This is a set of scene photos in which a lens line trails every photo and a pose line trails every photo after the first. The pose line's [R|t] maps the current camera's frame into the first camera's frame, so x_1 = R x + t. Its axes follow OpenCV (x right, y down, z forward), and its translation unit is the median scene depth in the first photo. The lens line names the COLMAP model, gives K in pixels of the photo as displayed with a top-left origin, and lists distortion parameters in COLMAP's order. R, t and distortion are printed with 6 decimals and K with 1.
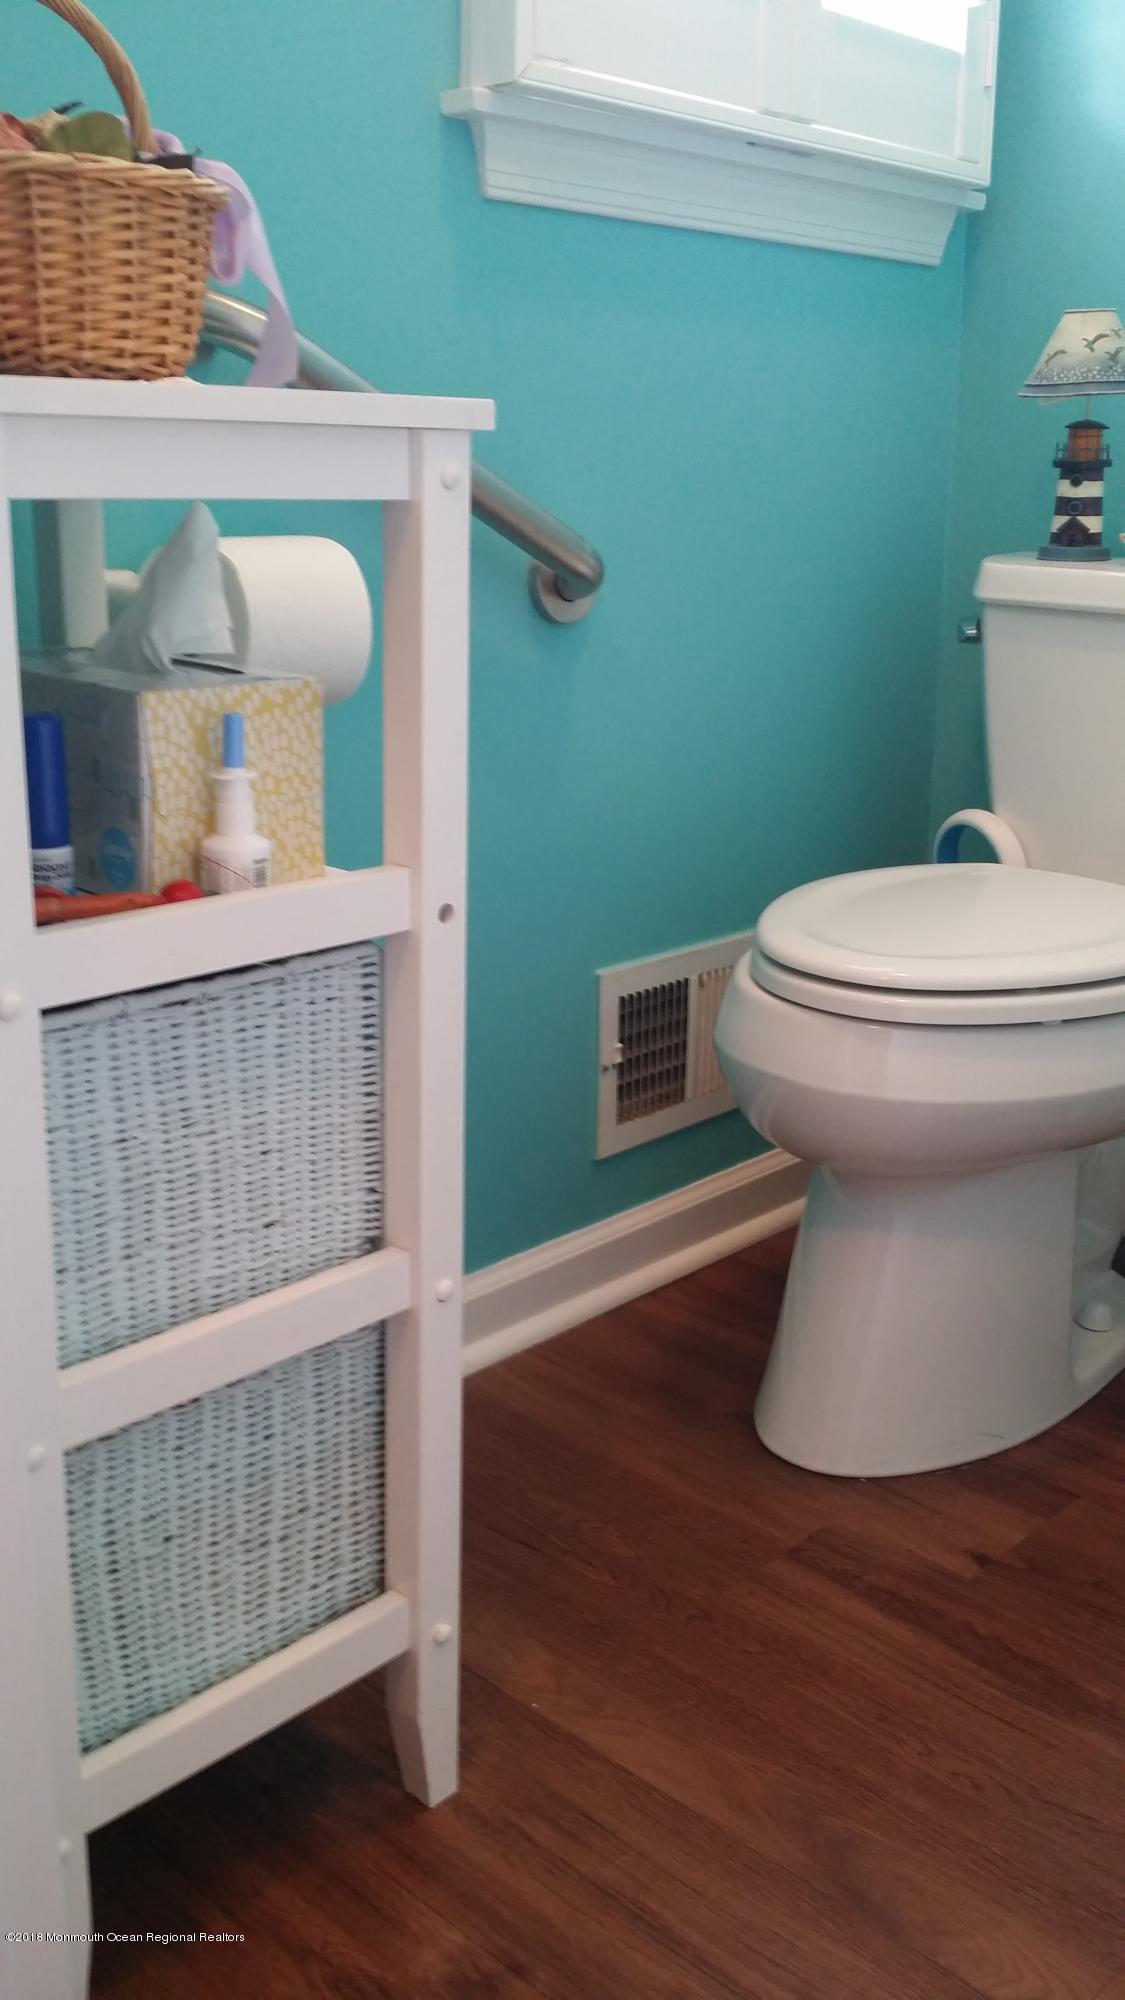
lens RADIAL K [[1905.8, 0, 562.3], [0, 1905.8, 1026.9], [0, 0, 1]] dist [0.179212, -0.494314]
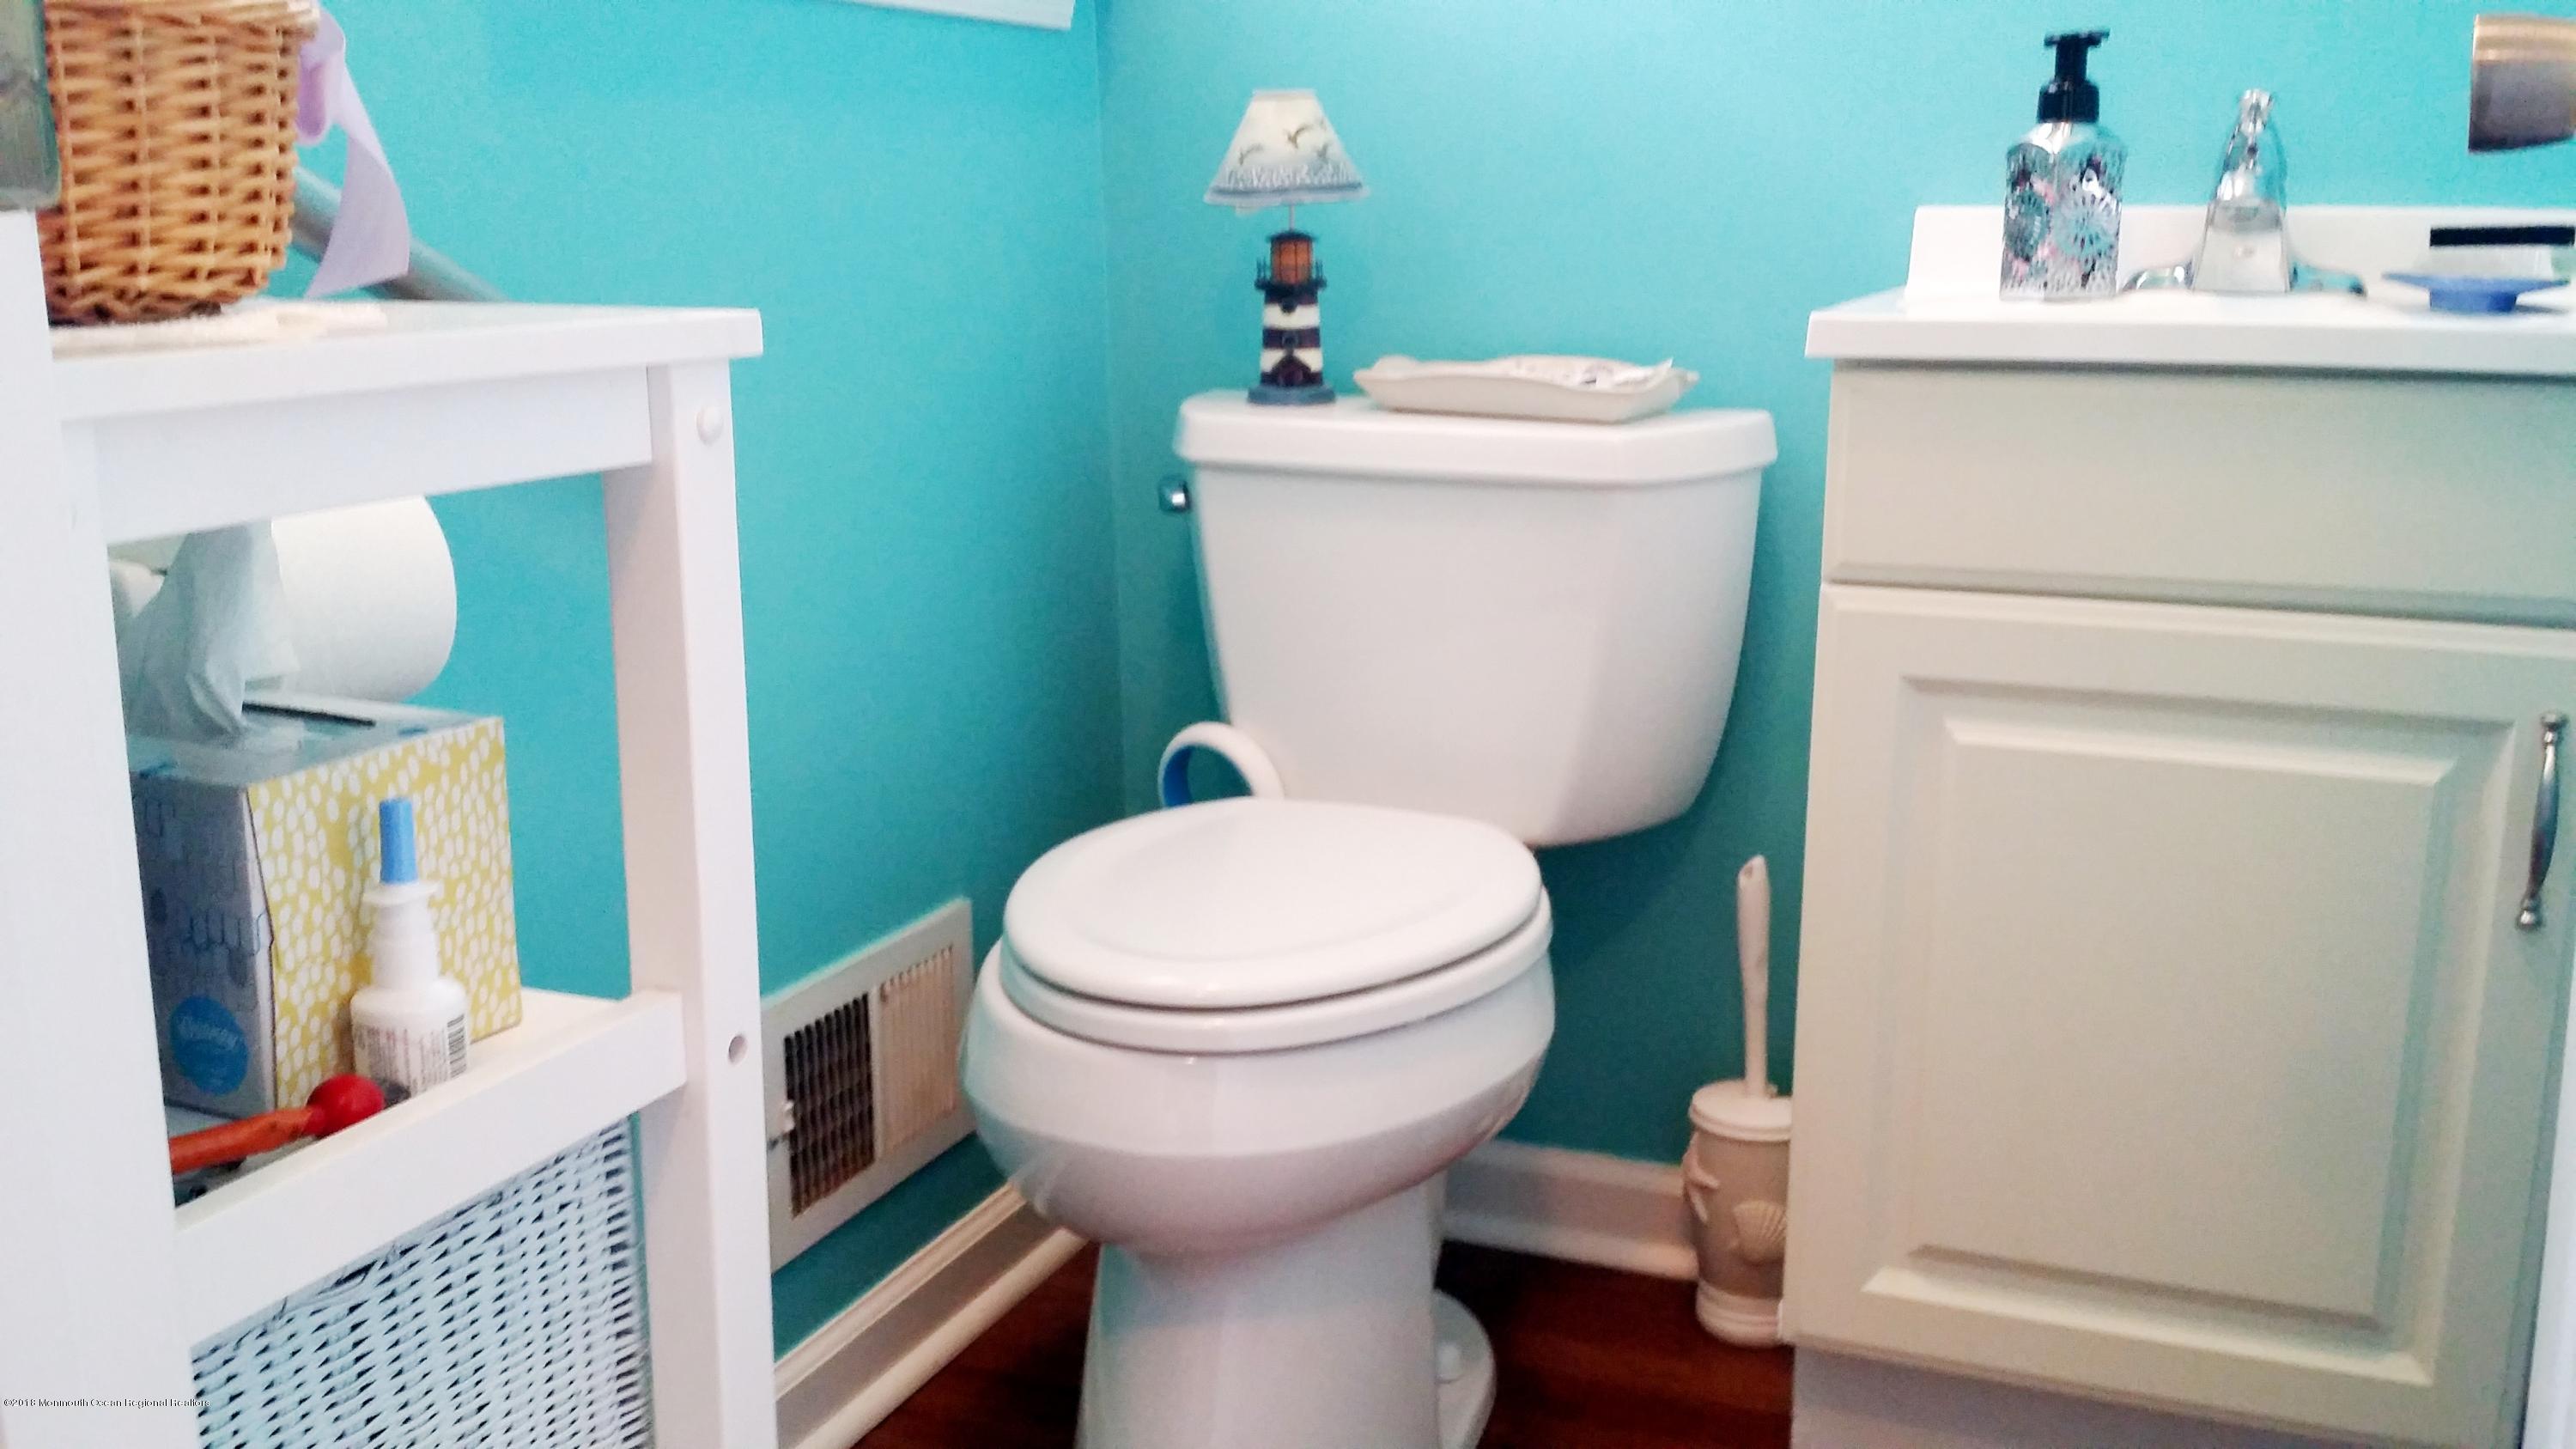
lens RADIAL K [[2455.0, 0, 1295.0], [0, 2455.0, 740.6], [0, 0, 1]] dist [0.179212, -0.494314]
pose [[0.934030, -0.095900, 0.344081, -0.172174], [0.117947, 0.992059, -0.043674, -0.109316], [-0.337160, 0.081376, 0.937924, 0.116149]]
